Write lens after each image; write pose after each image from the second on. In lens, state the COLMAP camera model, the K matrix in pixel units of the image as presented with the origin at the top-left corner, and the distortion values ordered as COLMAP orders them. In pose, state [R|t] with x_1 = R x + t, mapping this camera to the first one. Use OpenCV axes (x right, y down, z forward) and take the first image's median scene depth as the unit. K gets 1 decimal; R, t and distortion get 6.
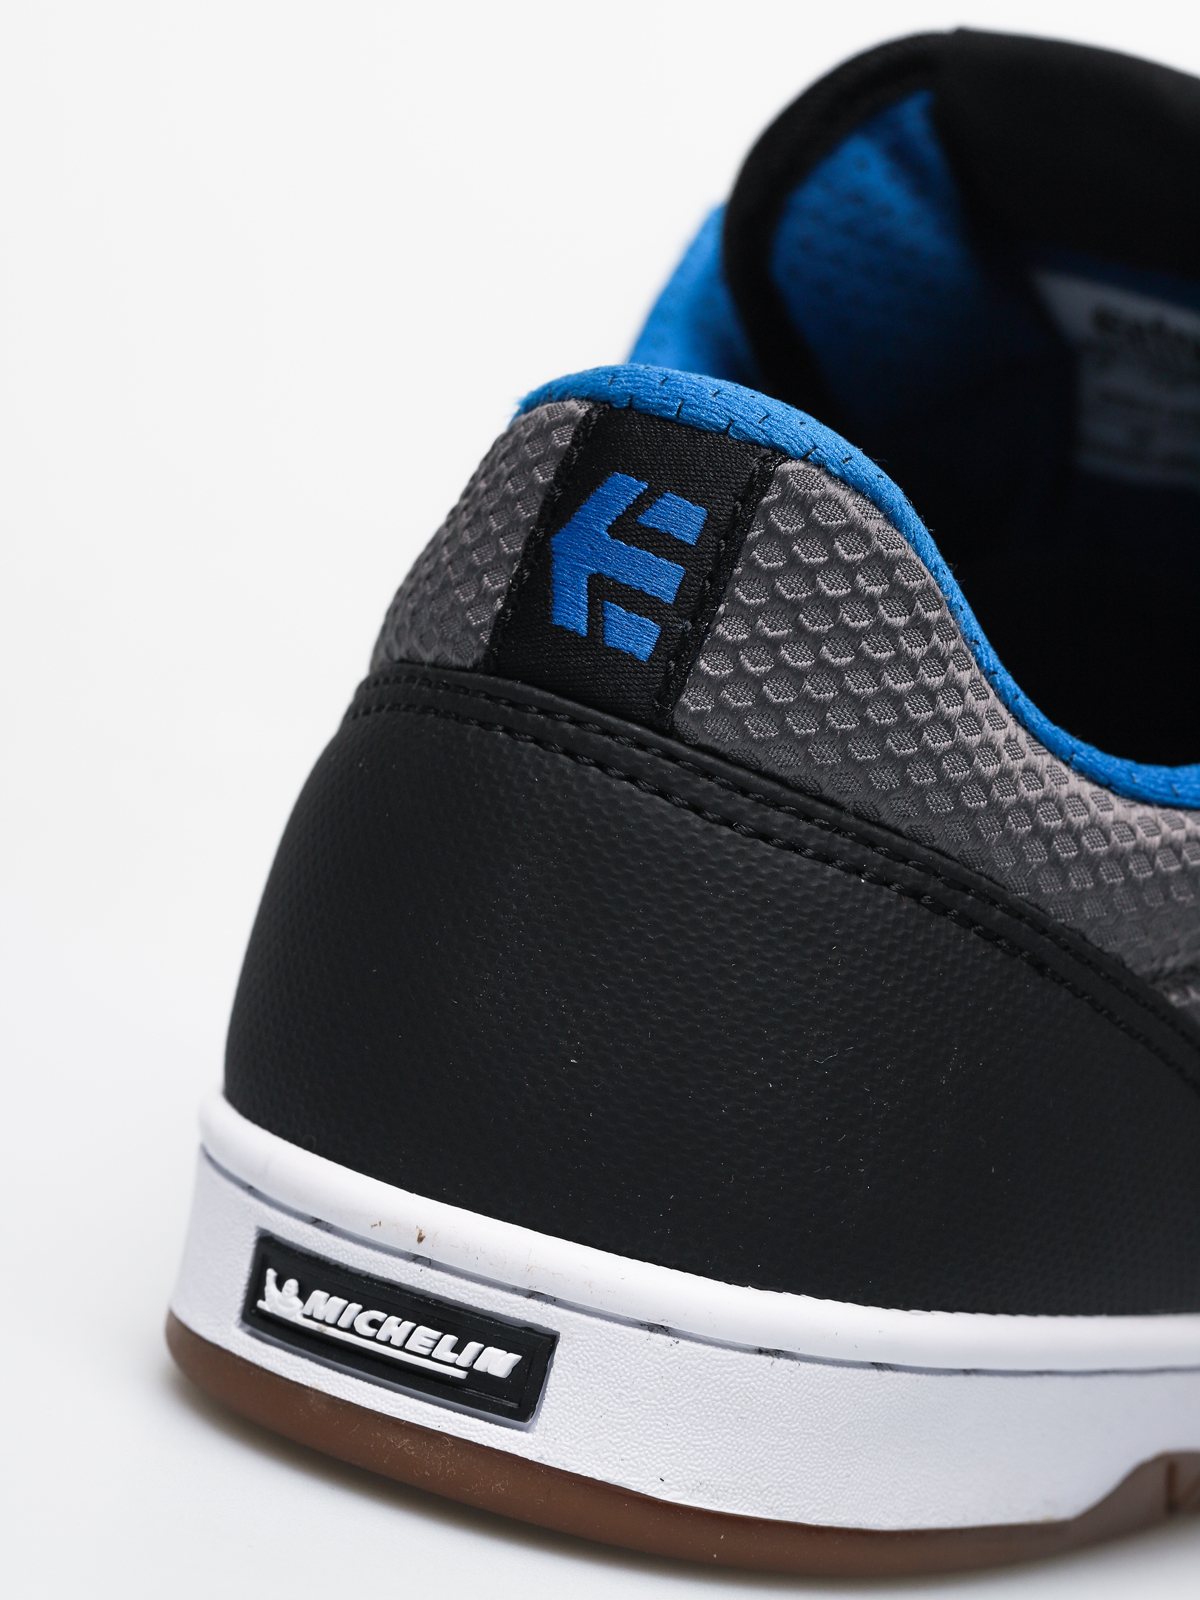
lens RADIAL K [[4508.8, 0, 600.0], [0, 4508.8, 800.0], [0, 0, 1]] dist [-0.213896, 0.052800]
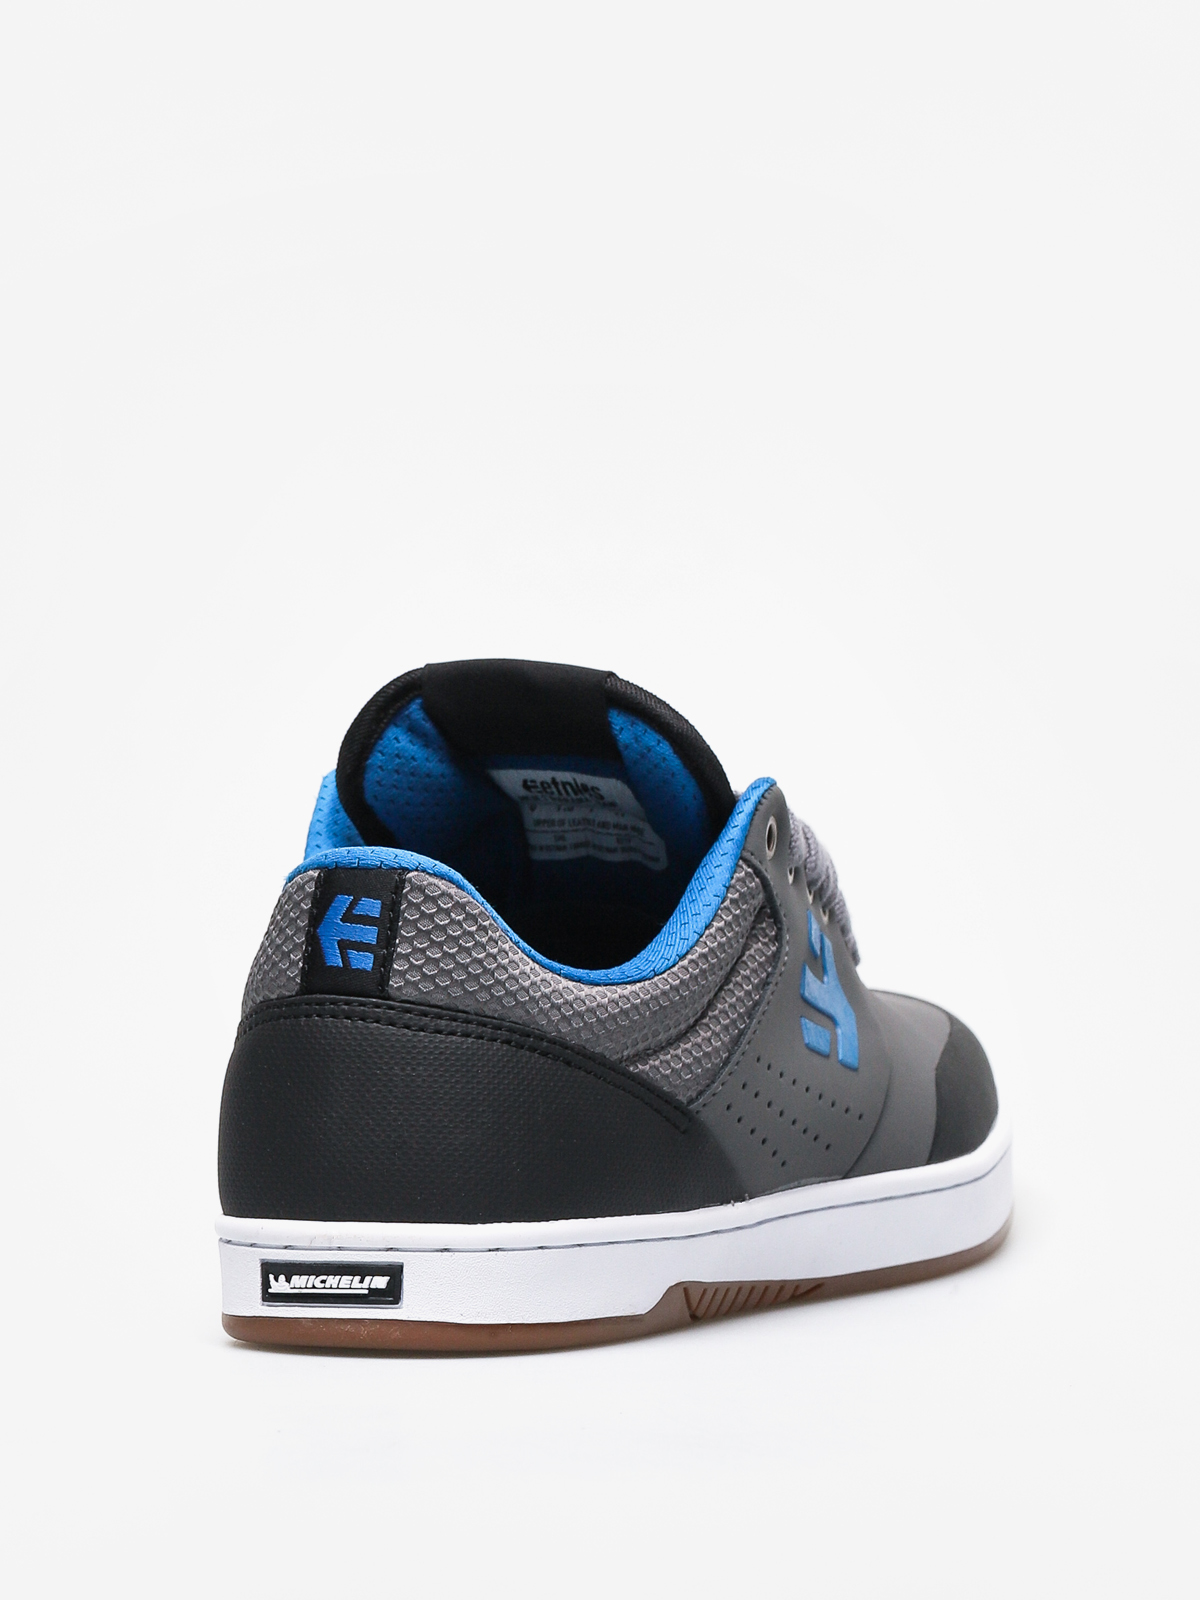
lens RADIAL K [[4503.8, 0, 602.0], [0, 4503.8, 693.8], [0, 0, 1]] dist [3.242306, -0.134053]
pose [[0.963866, -0.230402, 0.133702, -0.155366], [0.247287, 0.960518, -0.127491, 0.159907], [-0.099049, 0.155947, 0.982787, -1.329296]]
